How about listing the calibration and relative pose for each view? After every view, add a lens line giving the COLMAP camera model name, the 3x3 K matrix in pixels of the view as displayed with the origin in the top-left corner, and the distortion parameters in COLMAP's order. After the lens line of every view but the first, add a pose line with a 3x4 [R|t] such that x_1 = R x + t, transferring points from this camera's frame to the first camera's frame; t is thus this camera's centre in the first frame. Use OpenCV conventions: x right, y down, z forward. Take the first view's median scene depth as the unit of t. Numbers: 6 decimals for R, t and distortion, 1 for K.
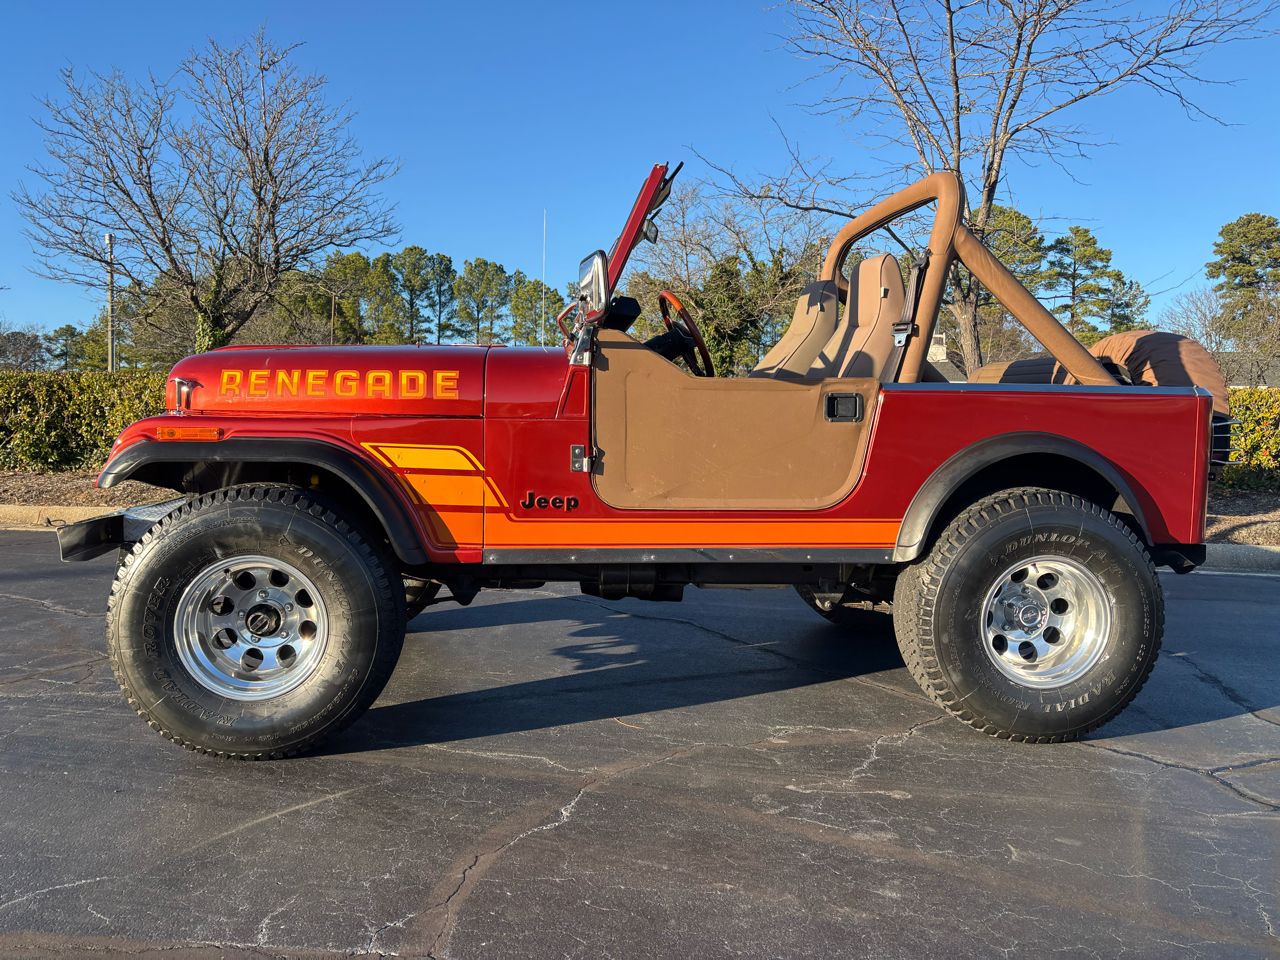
lens RADIAL K [[967.9, 0, 650.5], [0, 967.9, 470.4], [0, 0, 1]] dist [0.050785, -0.053822]
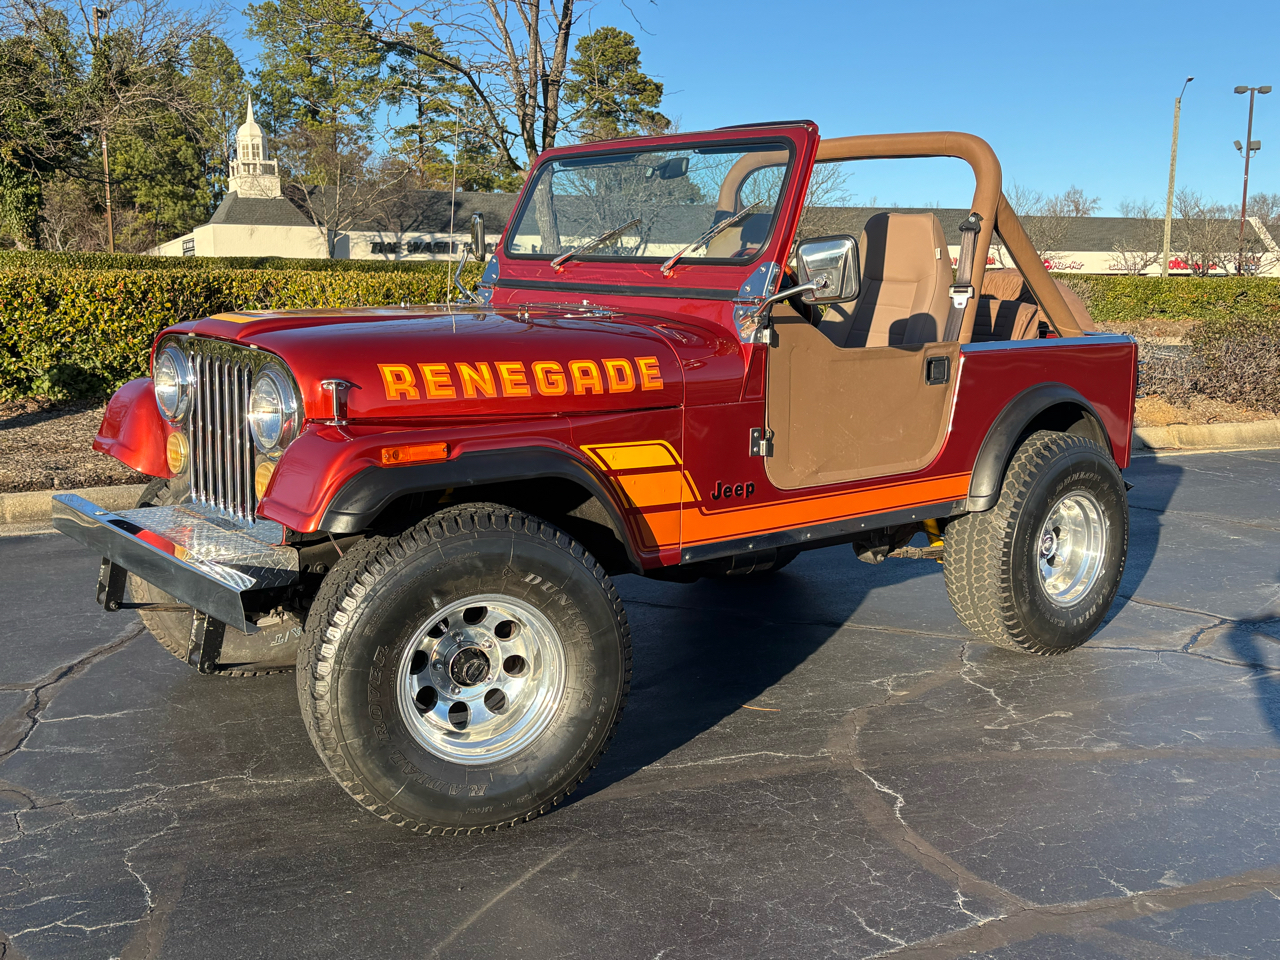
lens RADIAL K [[1311.3, 0, 643.2], [0, 1311.3, 477.5], [0, 0, 1]] dist [0.047073, 0.000000]
pose [[0.830589, -0.096861, 0.548398, -0.092582], [0.039228, 0.992488, 0.115885, -0.013862], [-0.555503, -0.074740, 0.828149, -0.000408]]
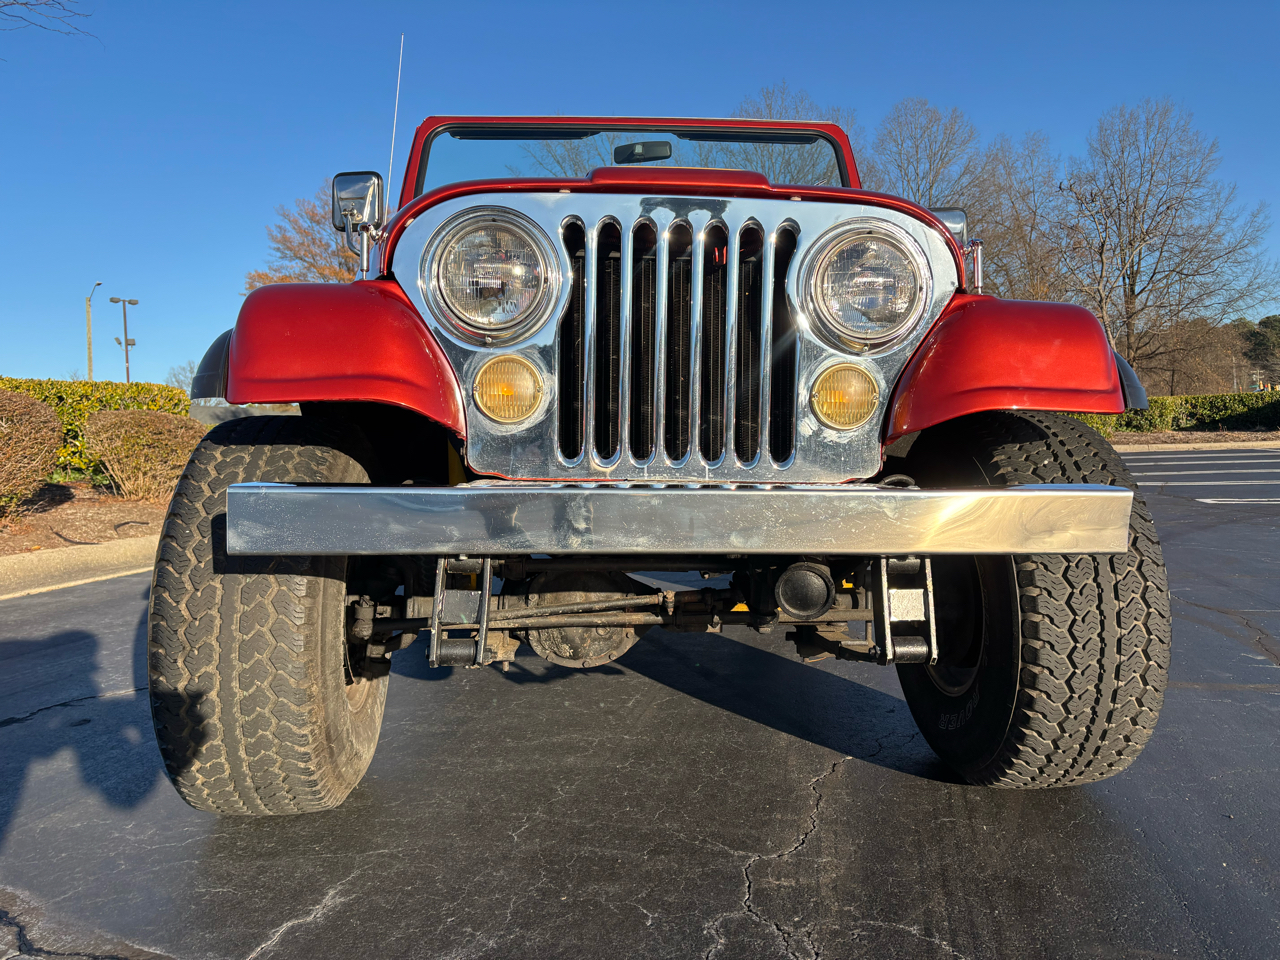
lens RADIAL K [[967.9, 0, 640.3], [0, 967.9, 475.4], [0, 0, 1]] dist [0.050785, -0.053822]
pose [[0.036454, -0.052823, 0.997938, -0.114527], [0.071173, 0.996203, 0.050131, -0.000770], [-0.996798, 0.069199, 0.040075, 0.114317]]
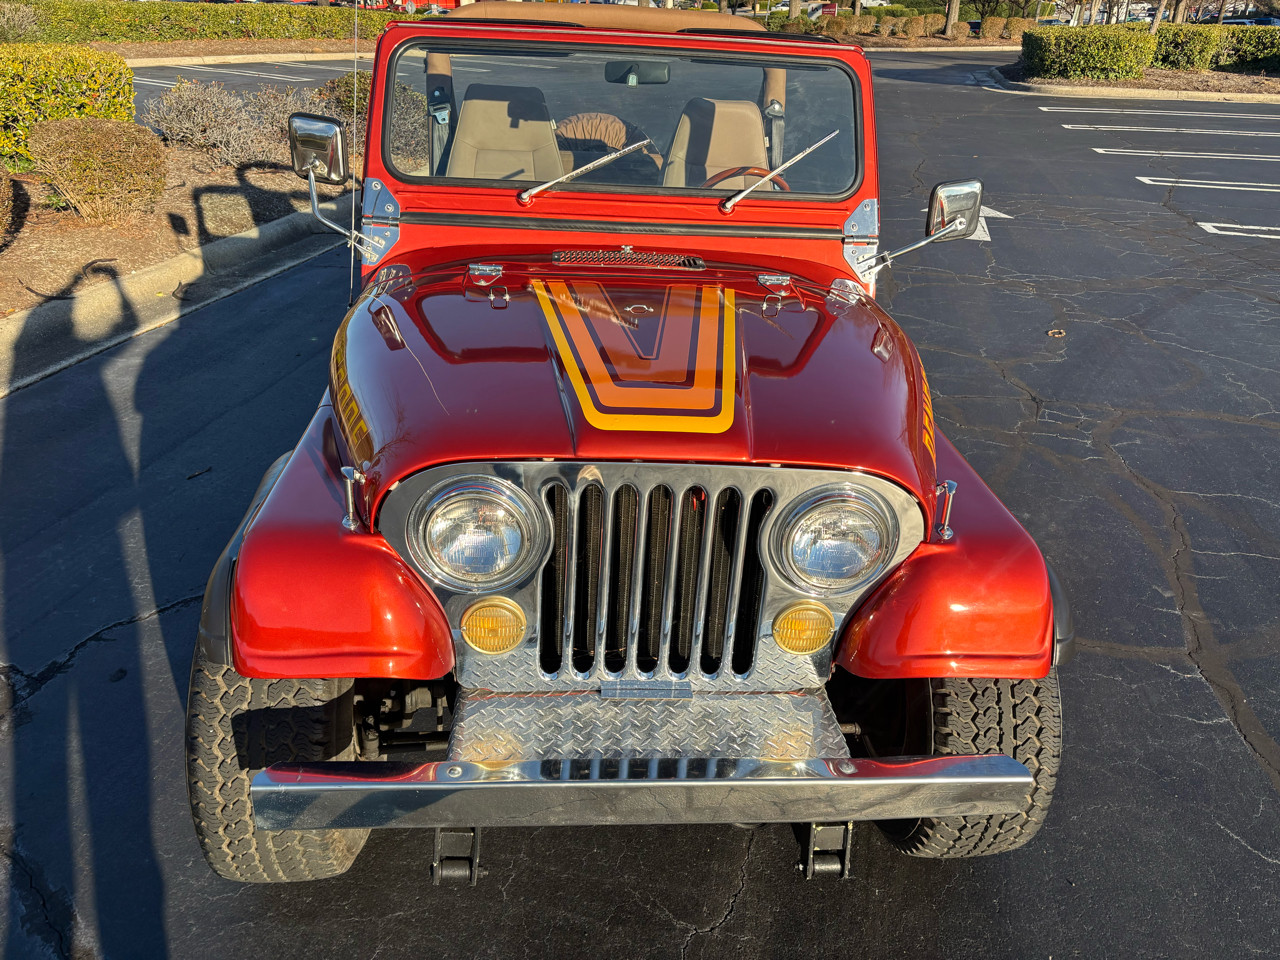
lens RADIAL K [[967.9, 0, 645.4], [0, 967.9, 480.5], [0, 0, 1]] dist [0.050785, -0.053822]
pose [[0.026766, -0.456609, 0.889265, -0.109150], [0.022962, 0.889629, 0.456106, -0.033018], [-0.999378, 0.008211, 0.034297, 0.112516]]
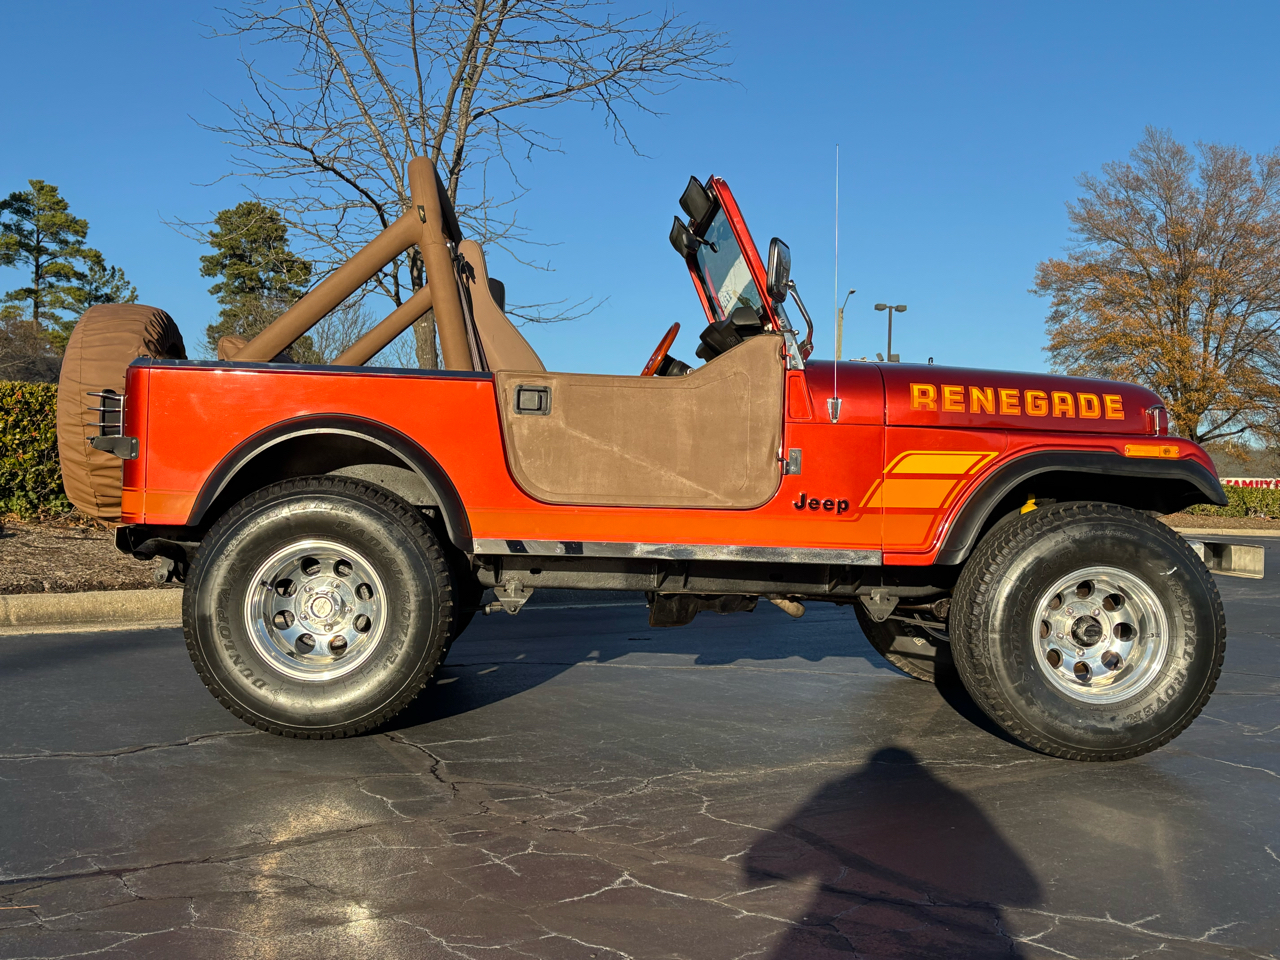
lens RADIAL K [[1387.8, 0, 622.2], [0, 1387.8, 481.4], [0, 0, 1]] dist [0.024236, 0.000000]
pose [[0.660805, 0.006149, 0.750532, -0.153762], [0.016483, 0.999606, -0.022702, 0.000396], [-0.750376, 0.027372, 0.660444, 0.043020]]
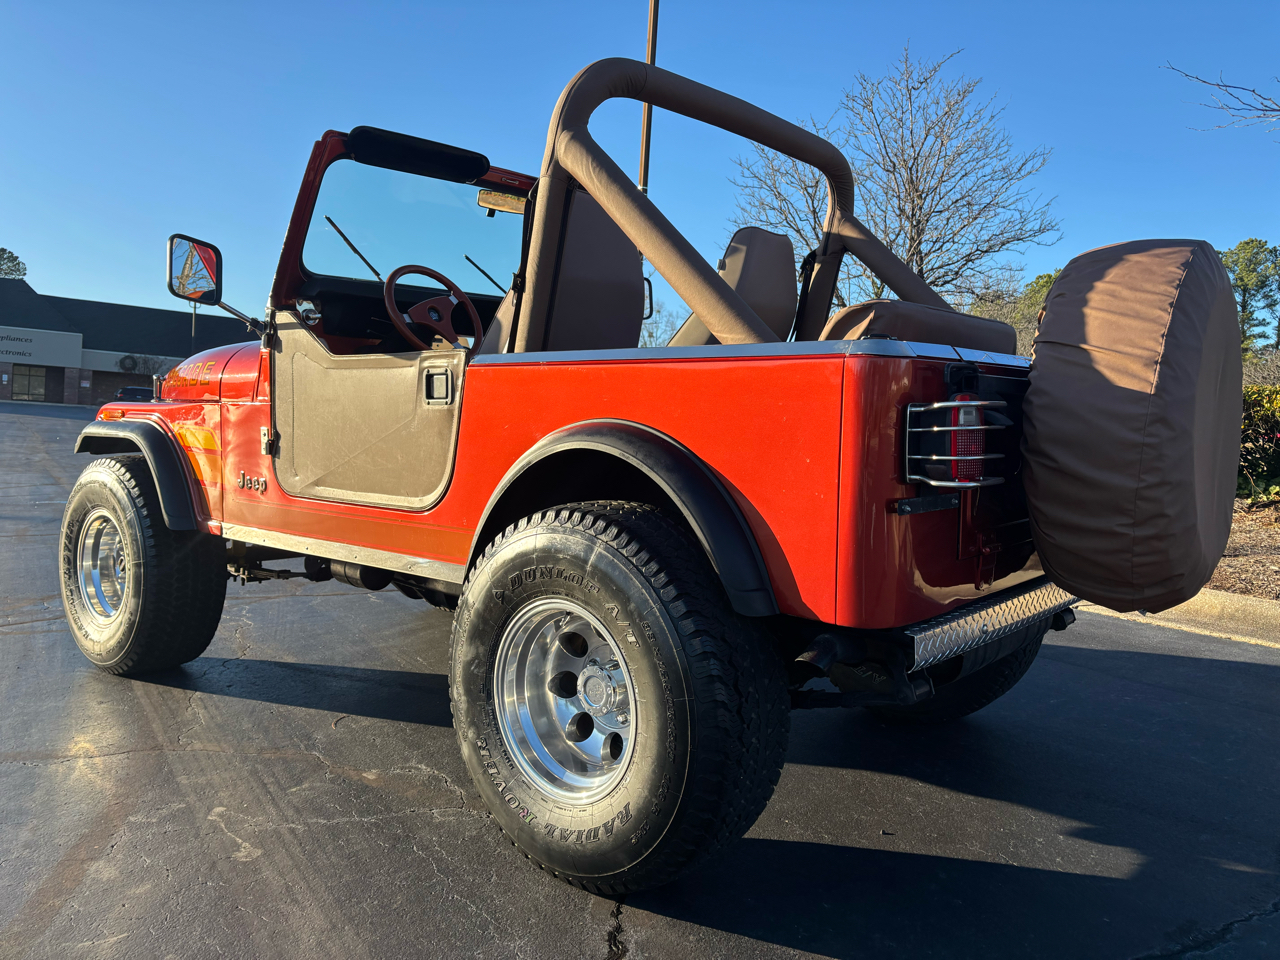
lens RADIAL K [[967.9, 0, 650.8], [0, 967.9, 486.0], [0, 0, 1]] dist [0.050785, -0.053822]
pose [[0.689625, 0.055001, -0.722075, 0.099054], [-0.056455, 0.998160, 0.022113, -0.001201], [0.721963, 0.025516, 0.691461, 0.062260]]
